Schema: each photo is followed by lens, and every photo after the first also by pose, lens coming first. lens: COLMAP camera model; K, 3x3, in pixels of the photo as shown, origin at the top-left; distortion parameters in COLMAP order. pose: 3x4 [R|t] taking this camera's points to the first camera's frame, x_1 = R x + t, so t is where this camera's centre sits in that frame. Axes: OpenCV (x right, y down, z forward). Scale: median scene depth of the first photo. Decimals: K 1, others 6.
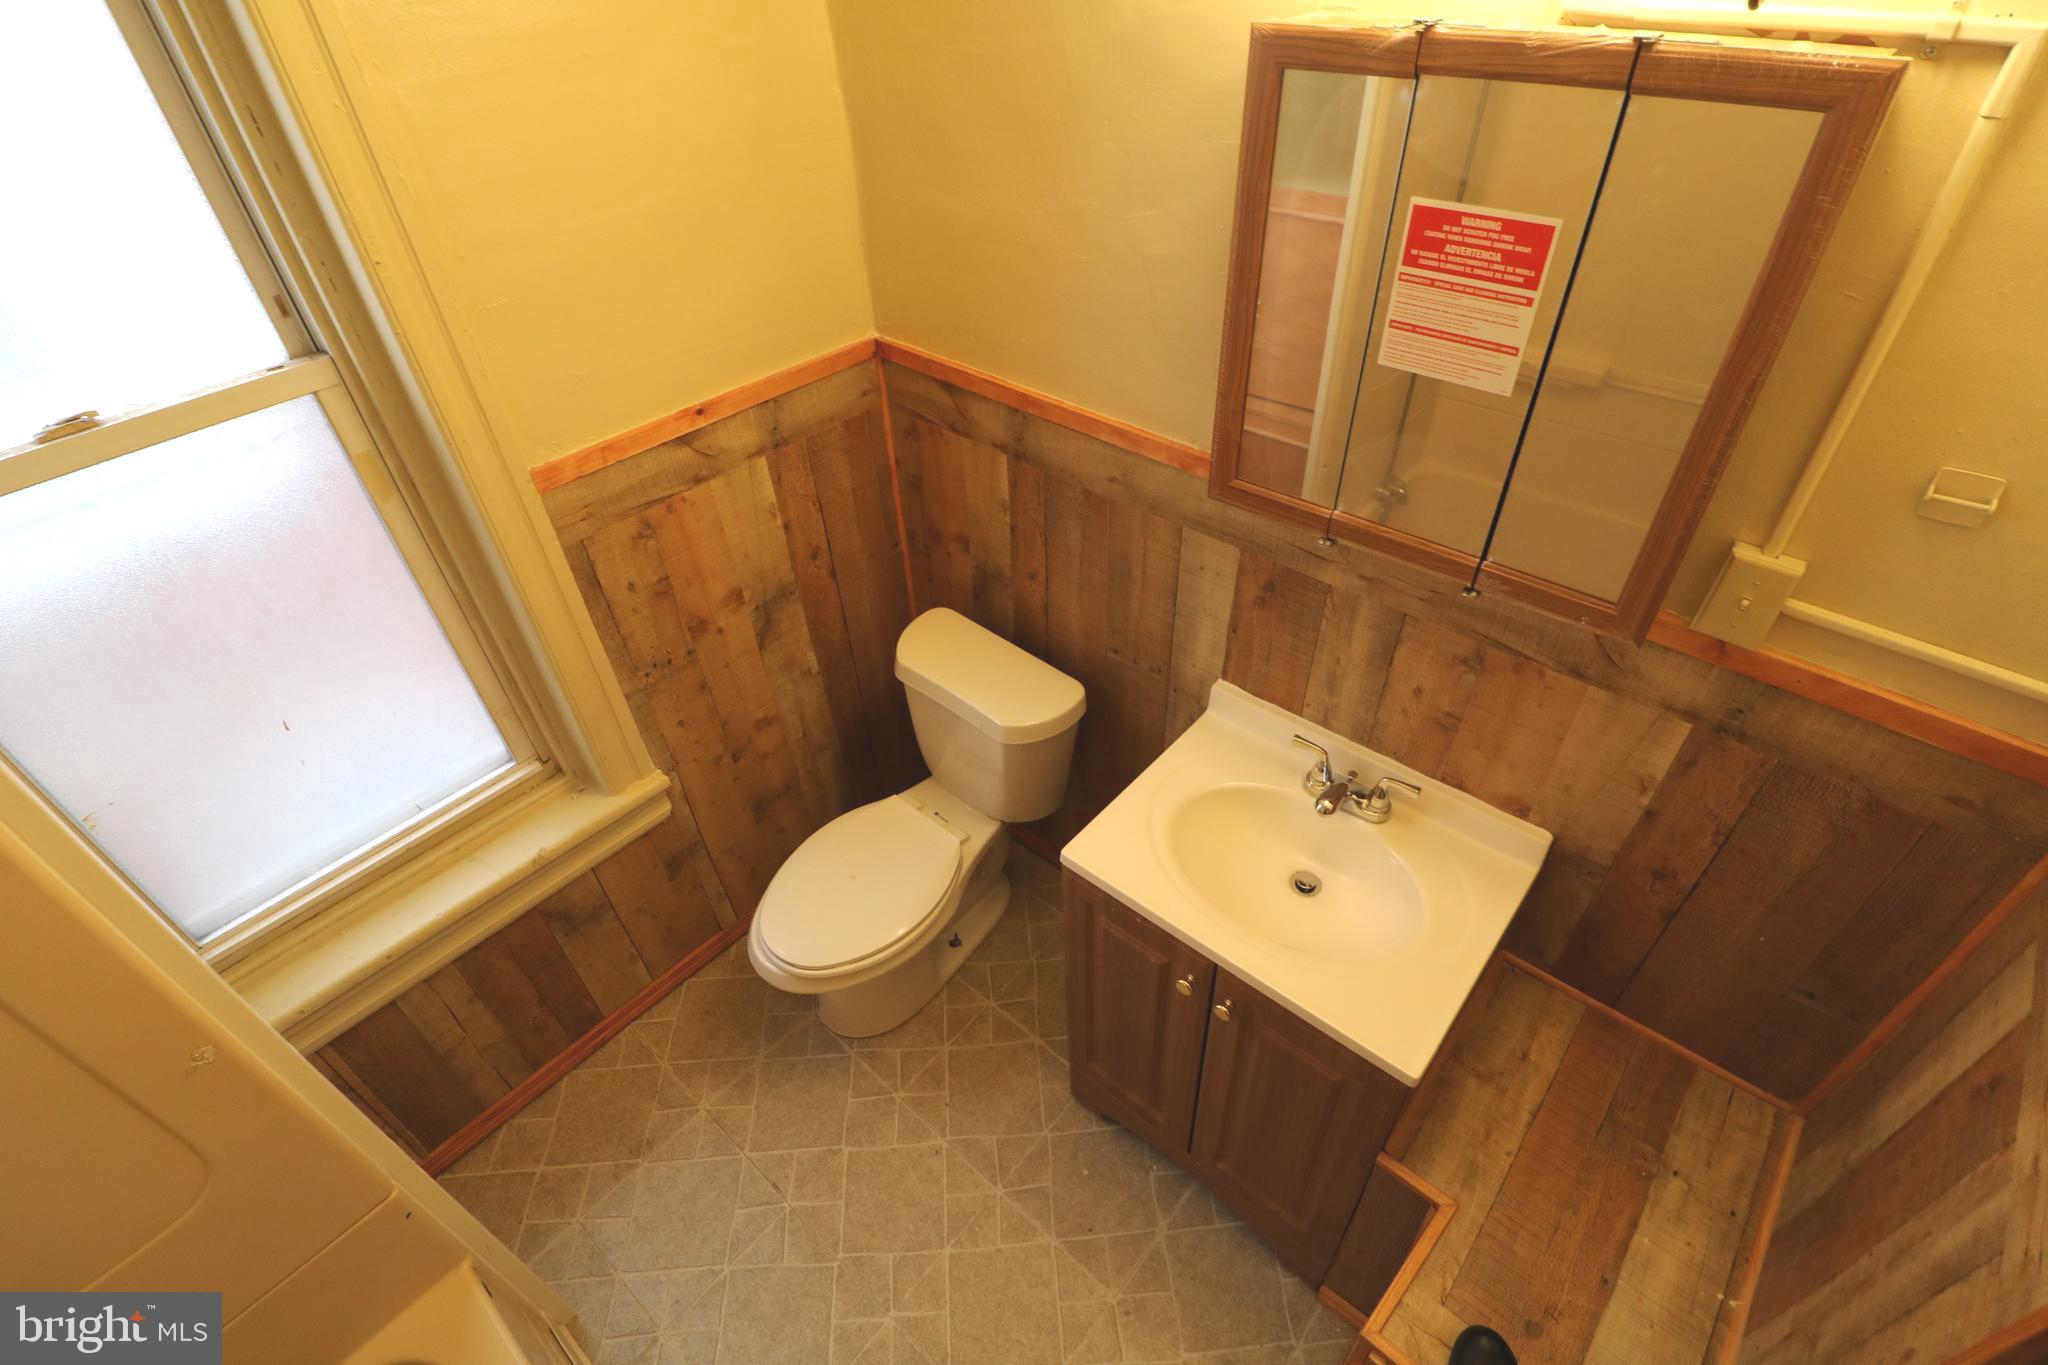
lens RADIAL K [[957.8, 0, 1028.2], [0, 957.8, 678.6], [0, 0, 1]] dist [-0.009653, -0.006755]
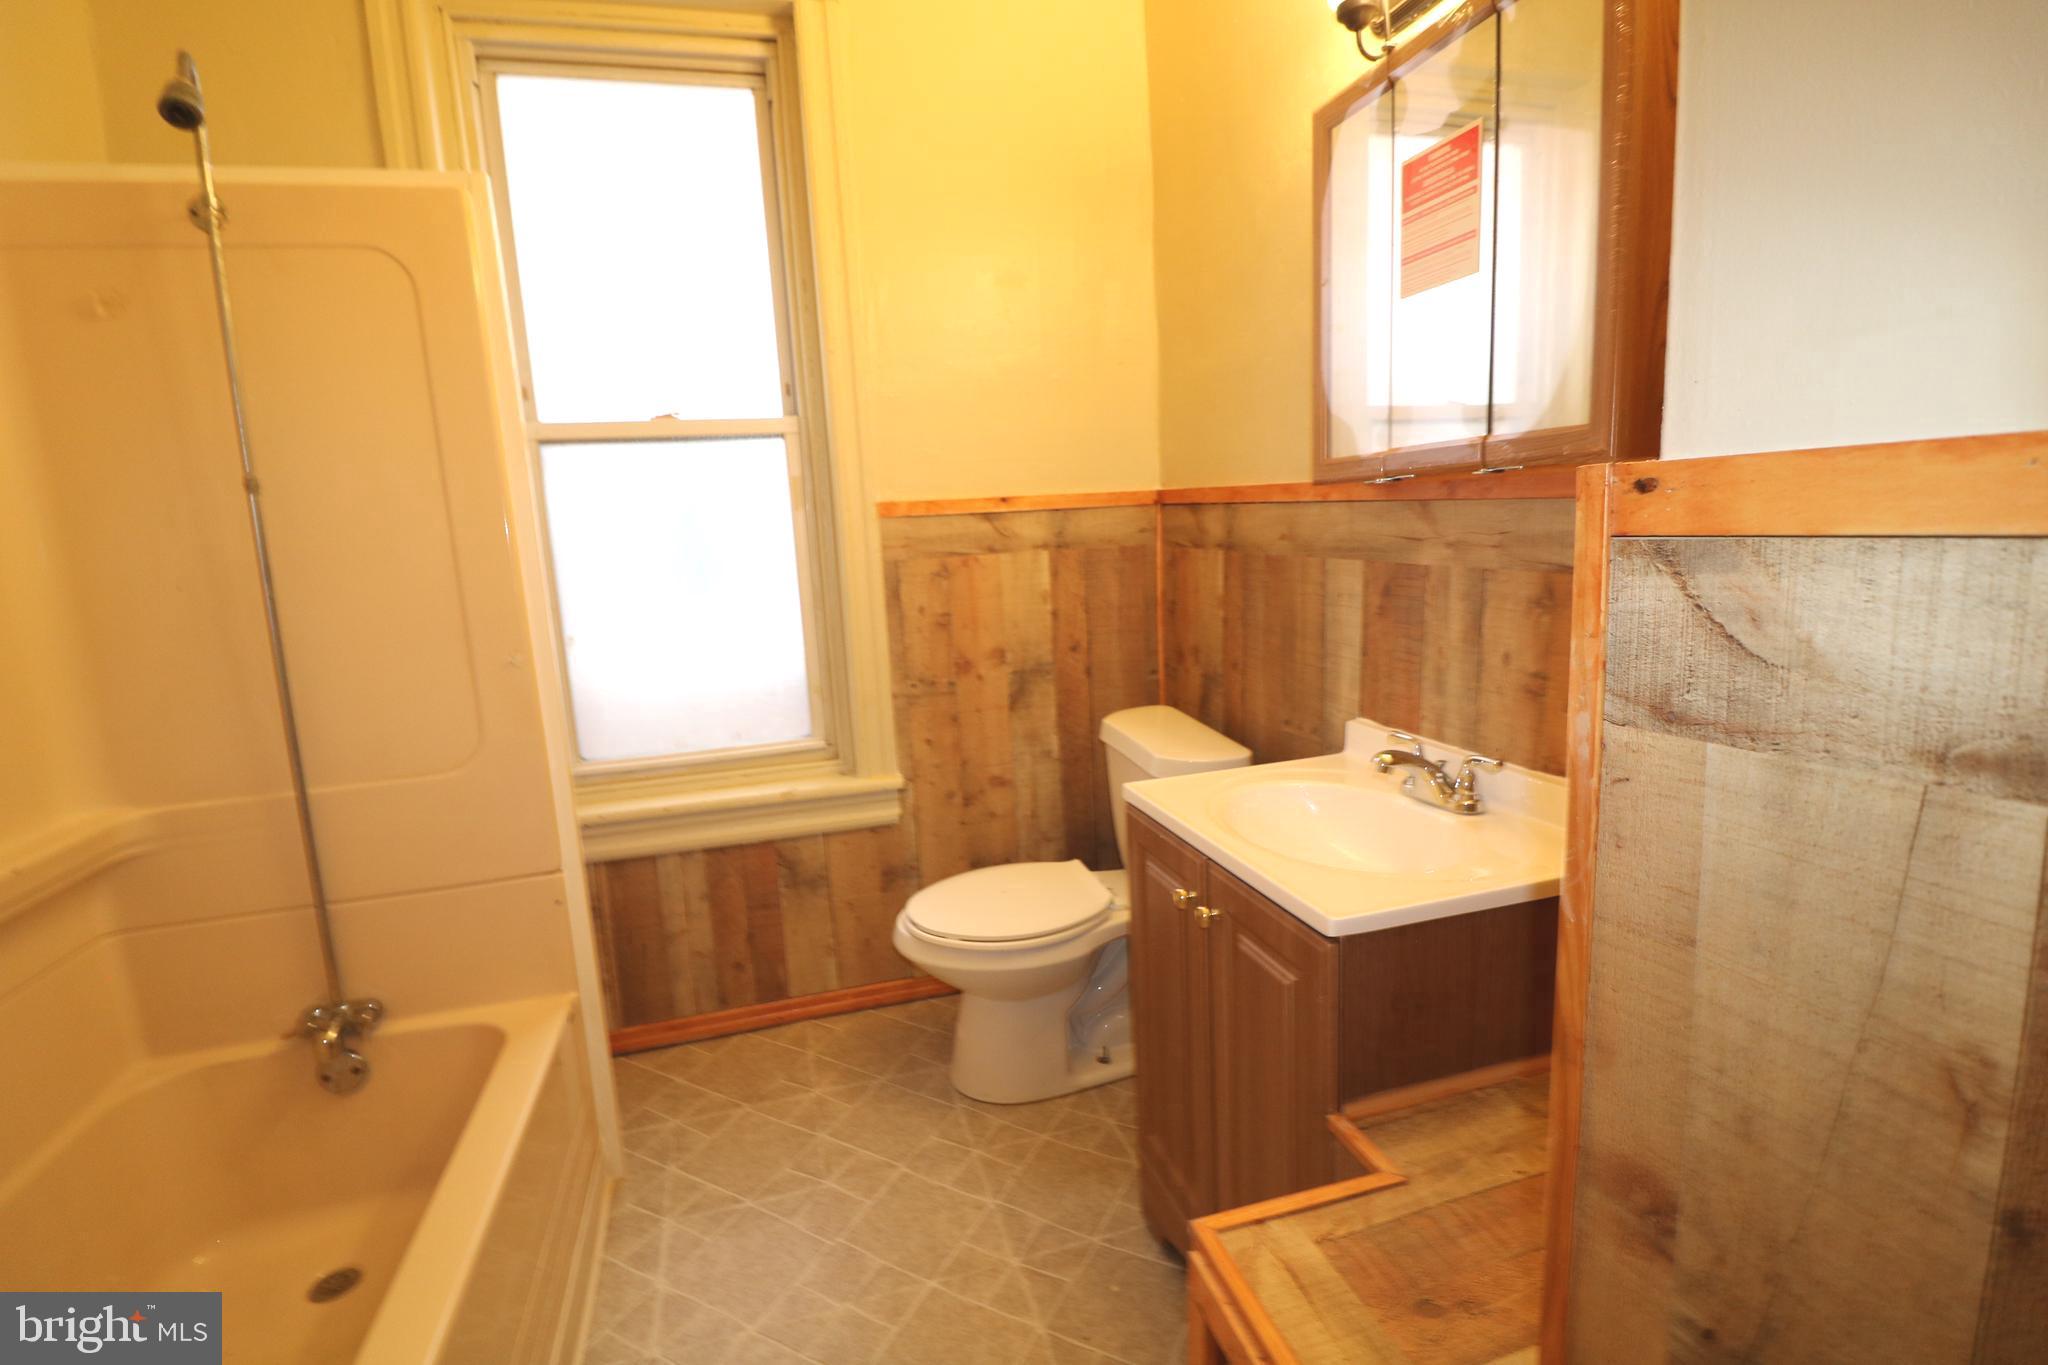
lens RADIAL K [[957.8, 0, 1019.2], [0, 957.8, 676.0], [0, 0, 1]] dist [-0.009653, -0.006755]
pose [[0.840233, 0.083858, -0.535701, 0.403314], [-0.336855, 0.854916, -0.394521, 0.439039], [0.424896, 0.511944, 0.746577, 0.092282]]
